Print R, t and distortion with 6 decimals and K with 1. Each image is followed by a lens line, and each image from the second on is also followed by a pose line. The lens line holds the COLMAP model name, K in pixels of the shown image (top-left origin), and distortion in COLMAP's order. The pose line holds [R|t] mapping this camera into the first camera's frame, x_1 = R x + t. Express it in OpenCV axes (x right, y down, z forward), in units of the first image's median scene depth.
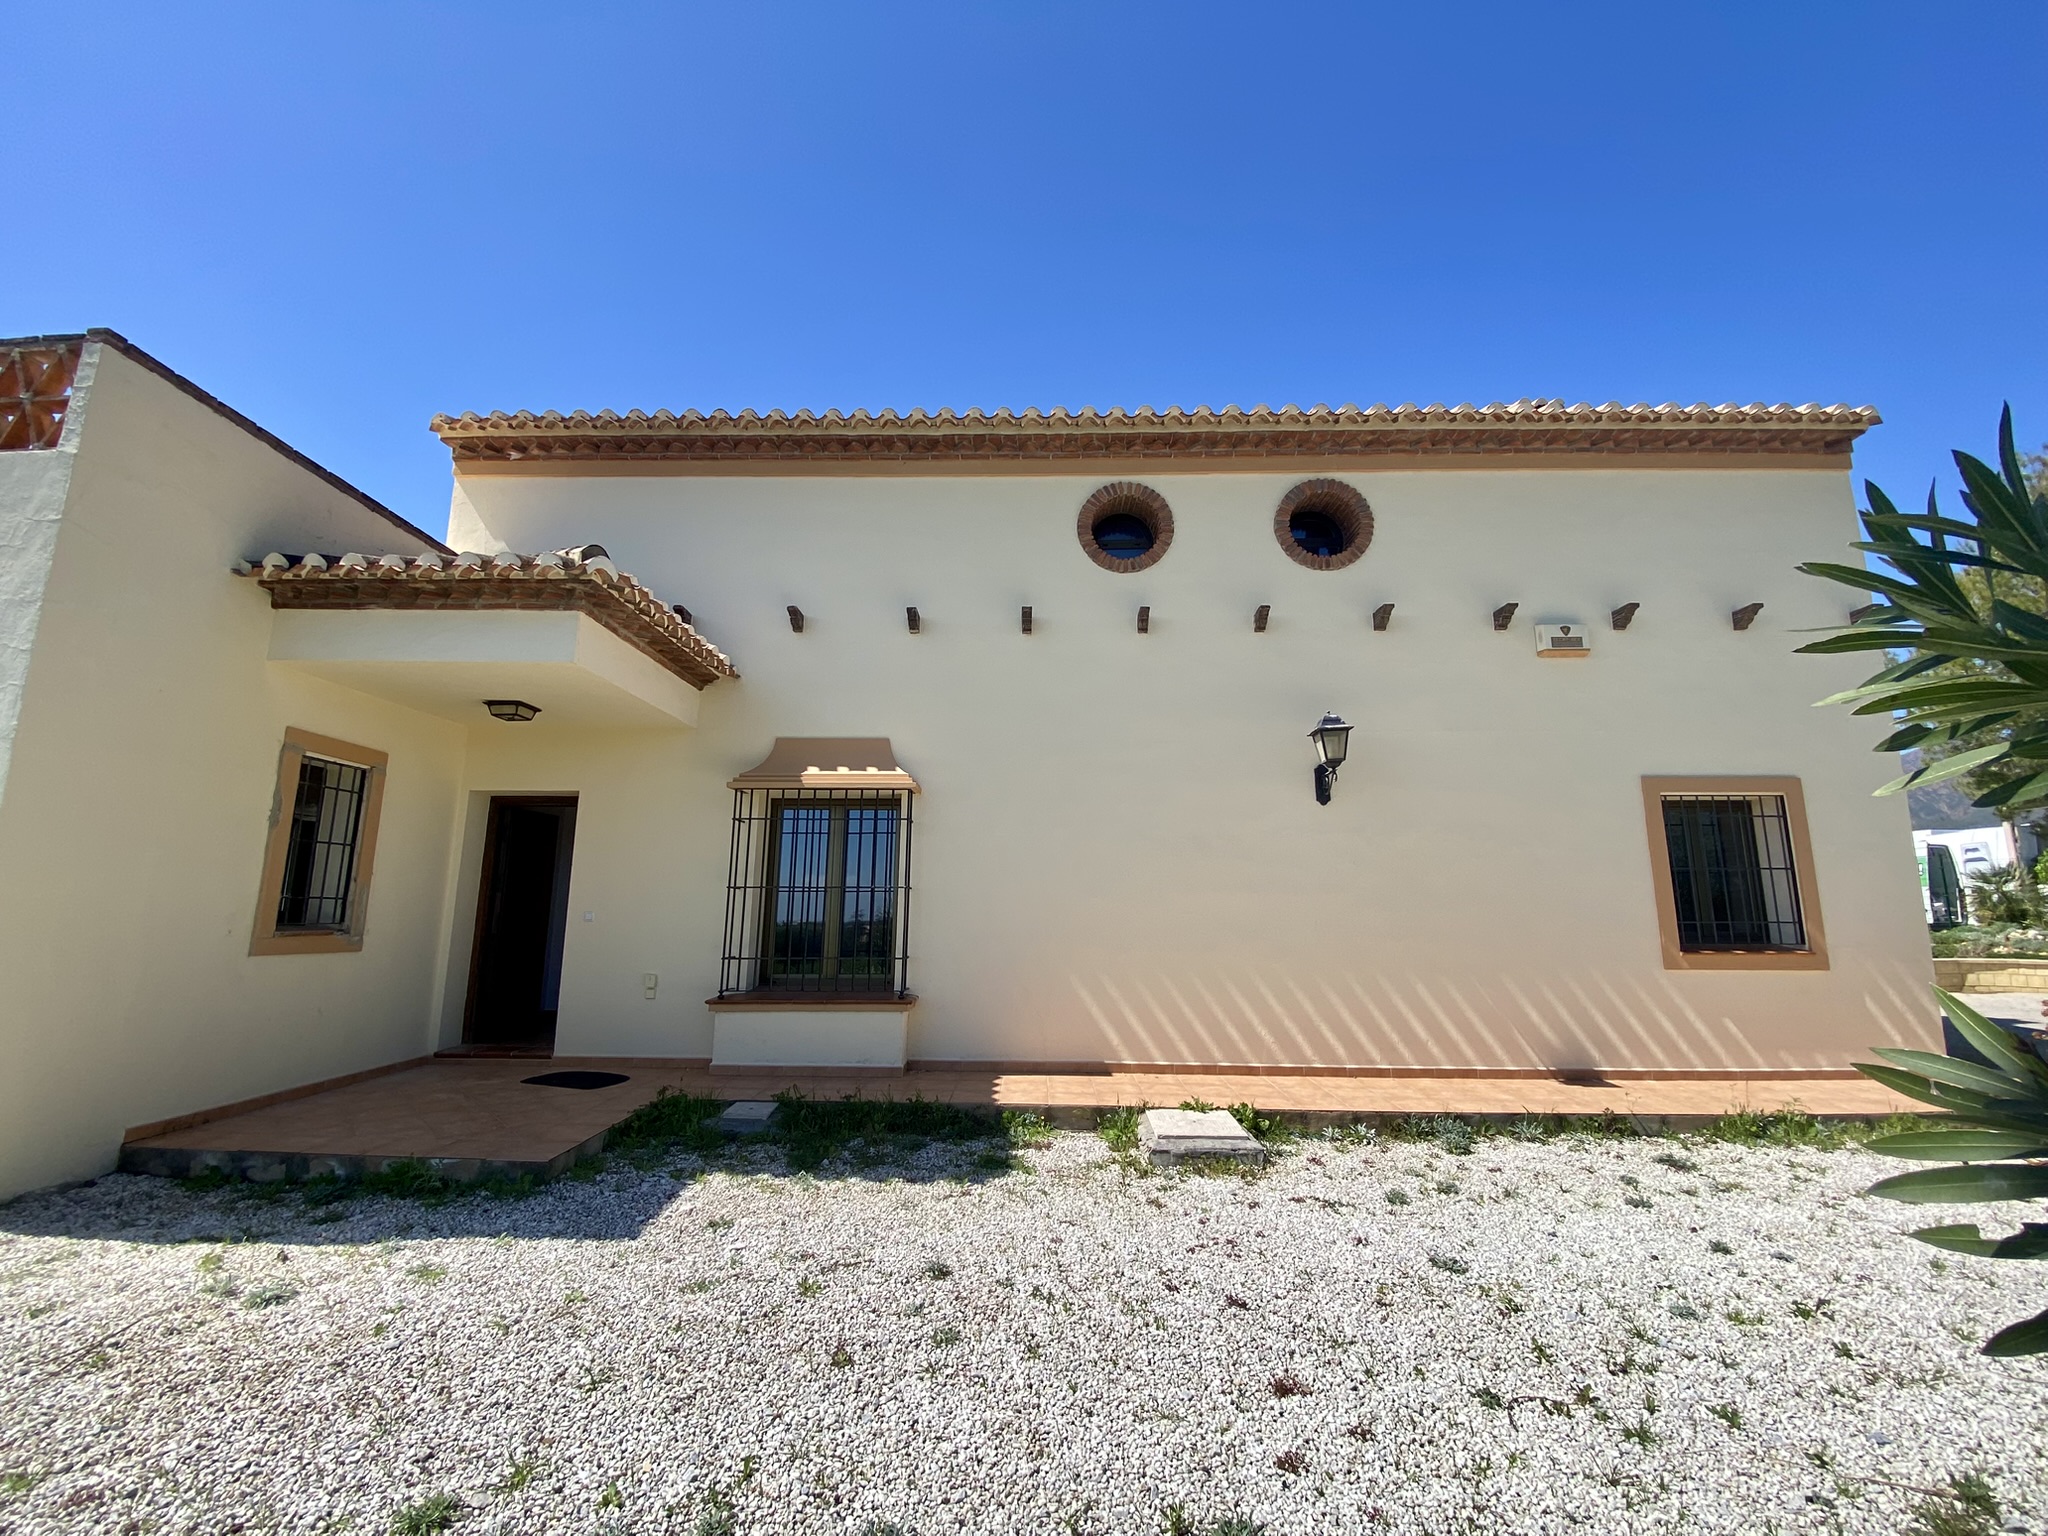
lens RADIAL K [[834.6, 0, 1018.6], [0, 834.6, 784.6], [0, 0, 1]] dist [0.005448, -0.013550]
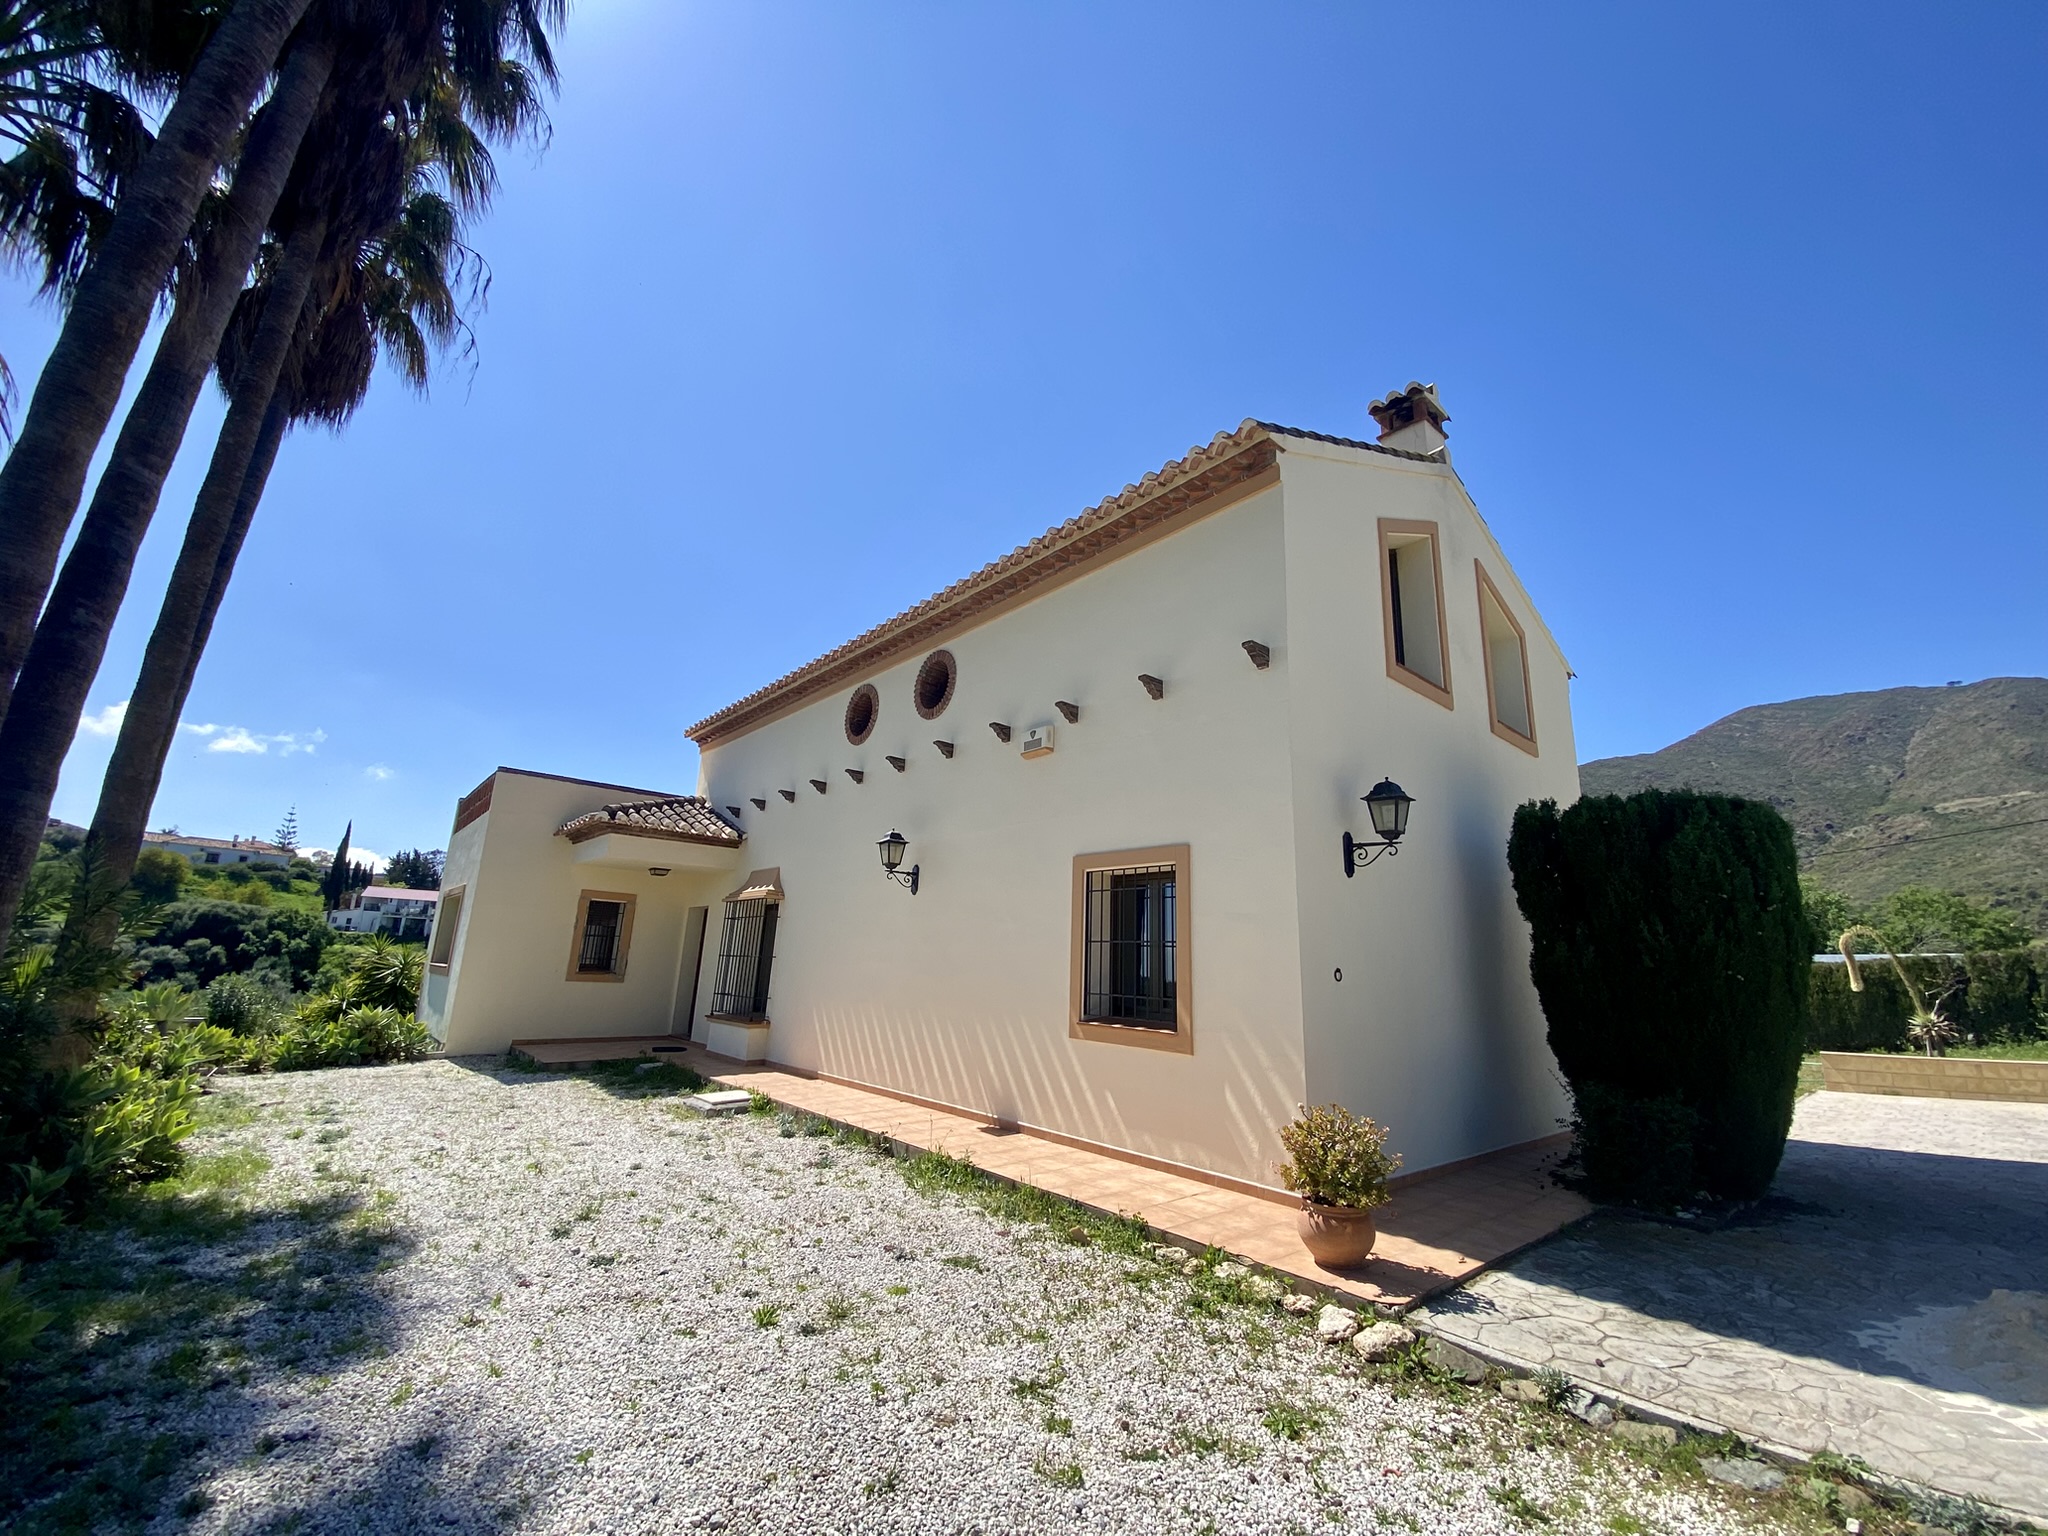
lens RADIAL K [[834.6, 0, 1009.0], [0, 834.6, 762.5], [0, 0, 1]] dist [0.005448, -0.013550]
pose [[0.664456, -0.163365, -0.729253, 1.555908], [0.084296, 0.985971, -0.144068, 0.020322], [0.742558, 0.034254, 0.668906, 0.208455]]
